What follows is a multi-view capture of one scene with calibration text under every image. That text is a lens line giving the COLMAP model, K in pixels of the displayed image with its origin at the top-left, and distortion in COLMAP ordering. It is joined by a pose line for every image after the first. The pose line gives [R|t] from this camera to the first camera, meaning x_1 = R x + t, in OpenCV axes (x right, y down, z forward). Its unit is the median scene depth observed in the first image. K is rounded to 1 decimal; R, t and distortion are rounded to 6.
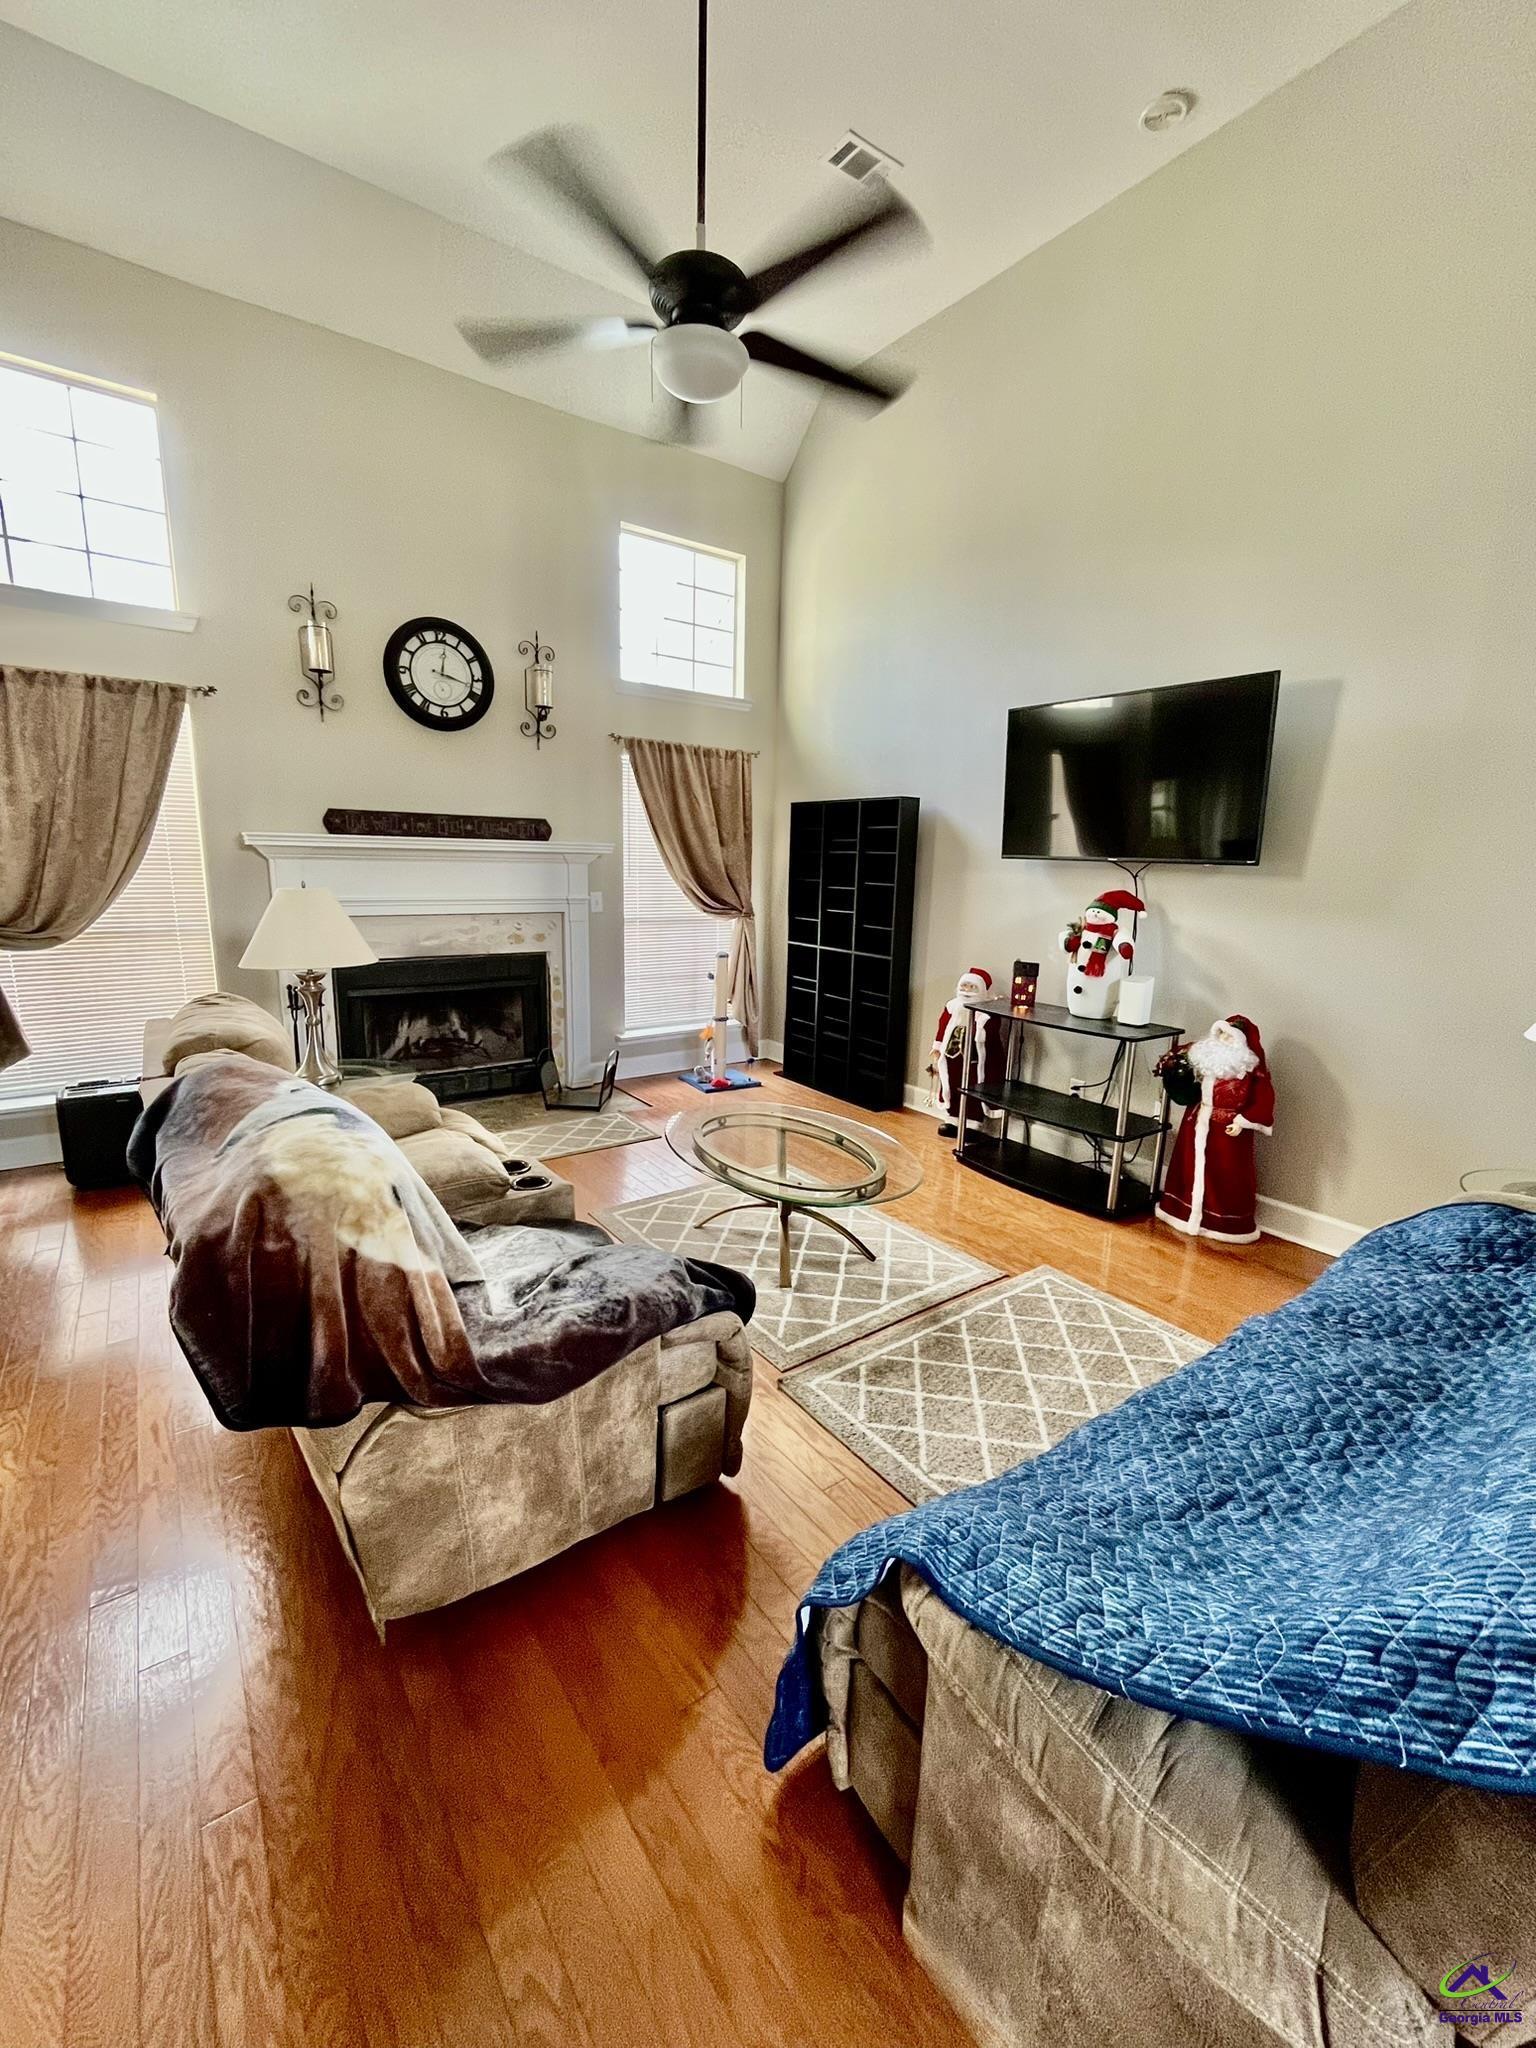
lens RADIAL K [[838.7, 0, 766.9], [0, 838.7, 1024.1], [0, 0, 1]] dist [0.000310, -0.000870]
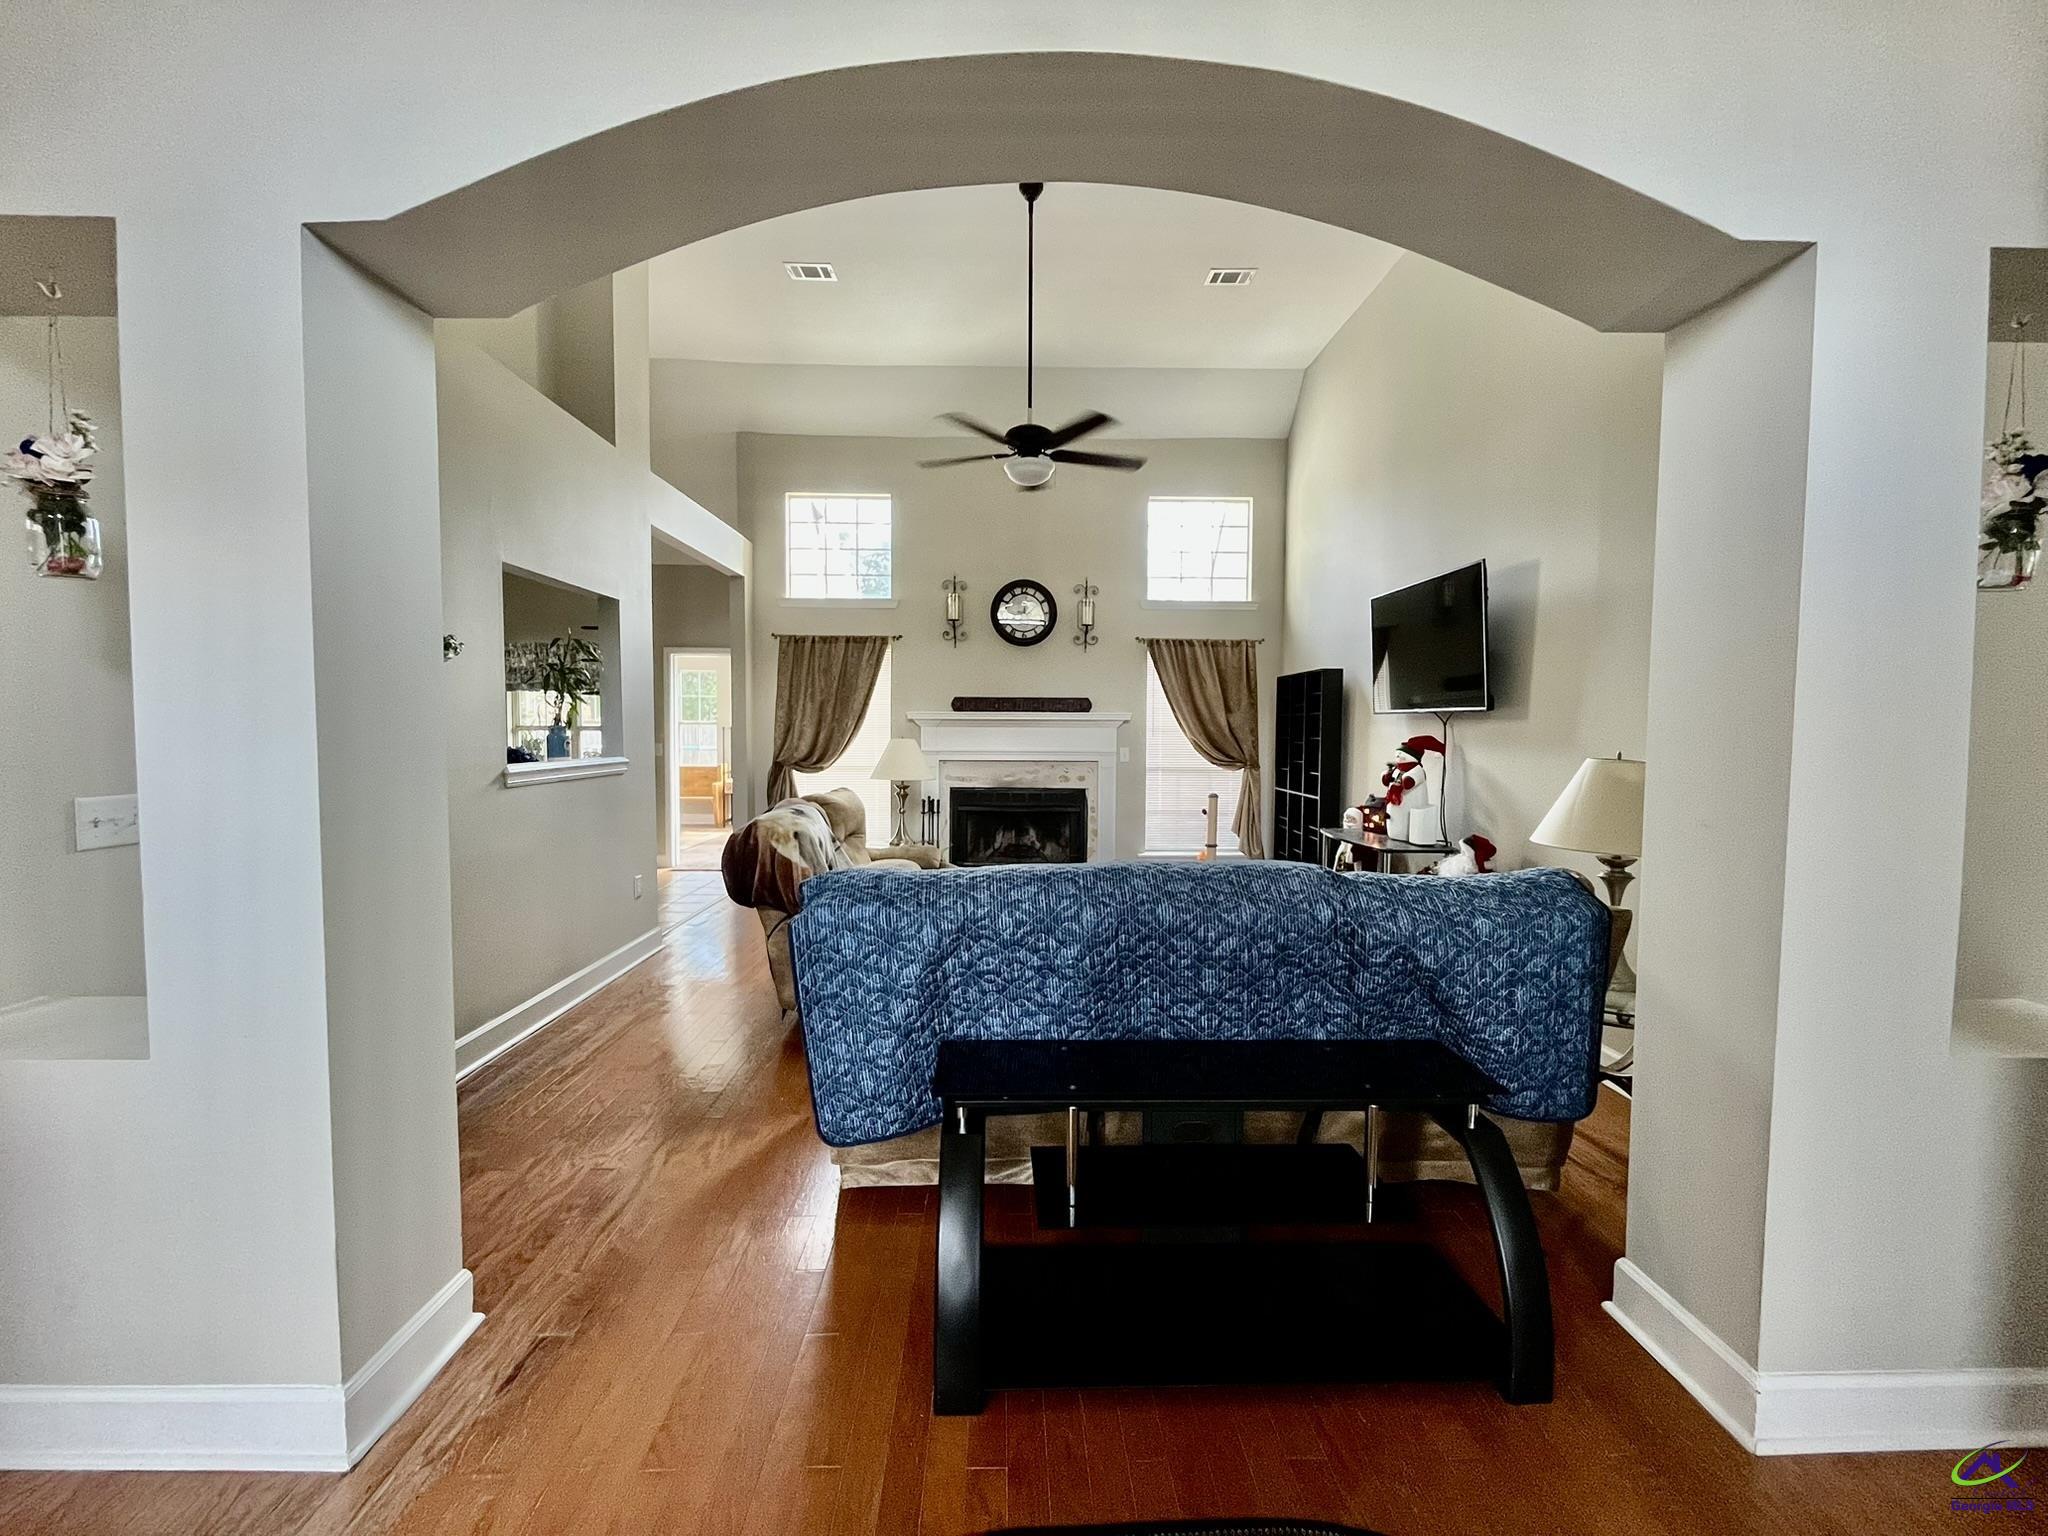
lens RADIAL K [[838.7, 0, 1018.7], [0, 838.7, 763.2], [0, 0, 1]] dist [0.000310, -0.000870]
pose [[0.818876, 0.003862, -0.573957, 0.519248], [-0.097634, 0.986341, -0.132658, 0.080216], [0.565606, 0.164668, 0.808068, -0.251588]]
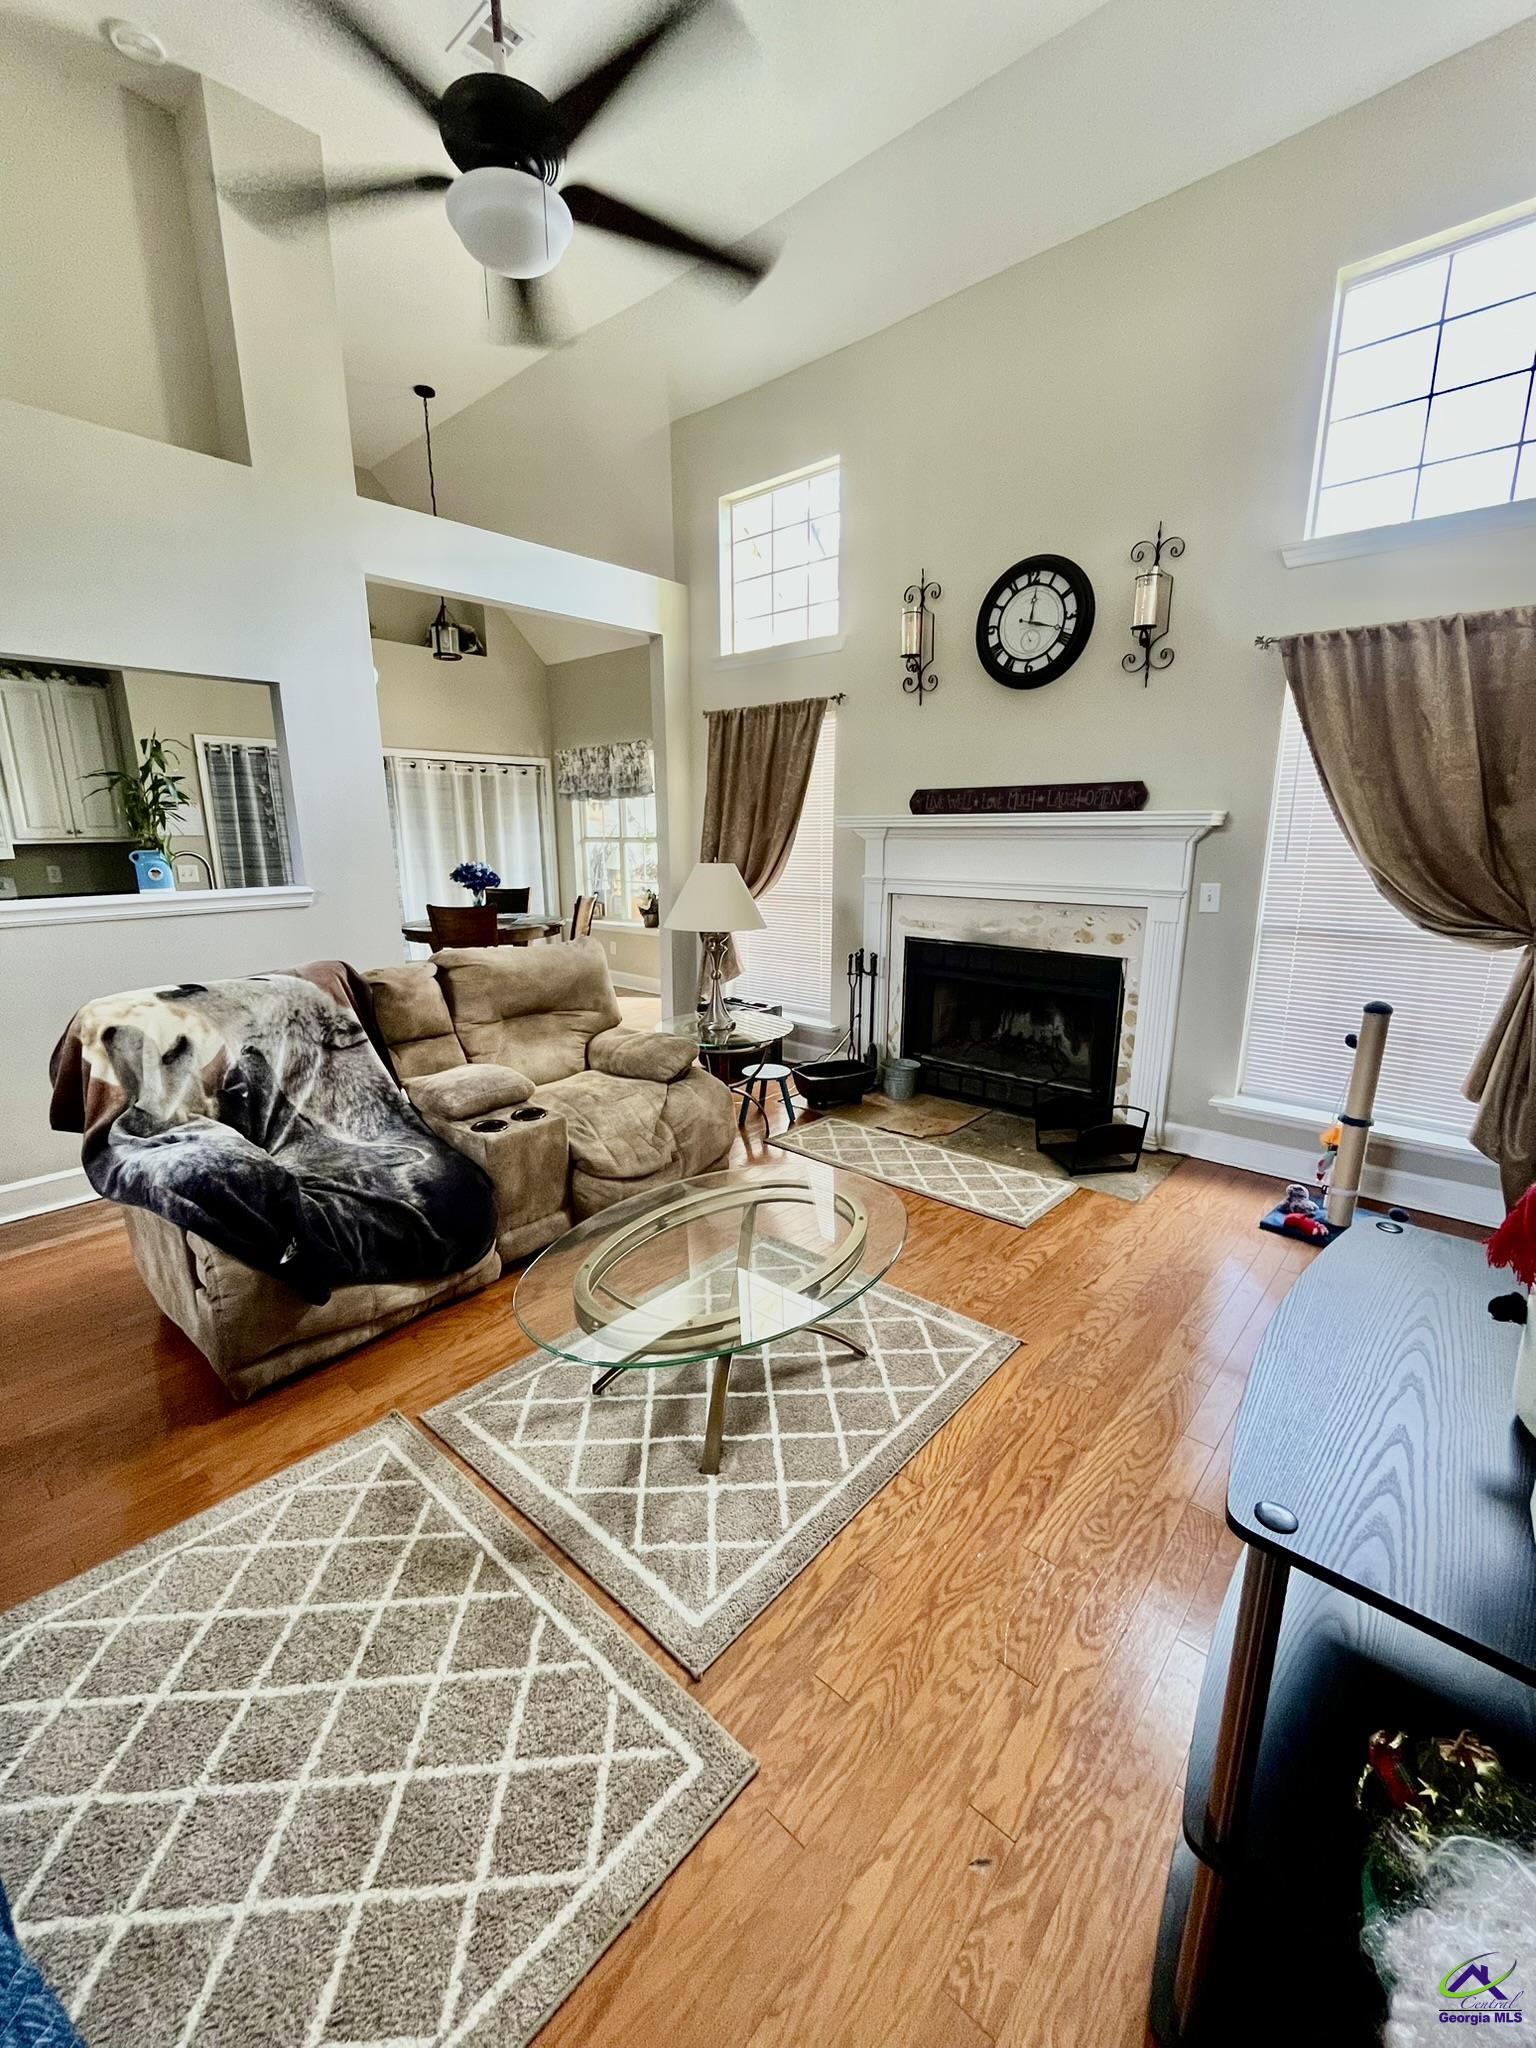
lens RADIAL K [[838.7, 0, 760.0], [0, 838.7, 1020.1], [0, 0, 1]] dist [0.000310, -0.000870]
pose [[0.201995, 0.194553, -0.959868, 0.459084], [-0.180895, 0.970620, 0.158665, -0.104413], [0.962536, 0.141586, 0.231254, 0.581323]]
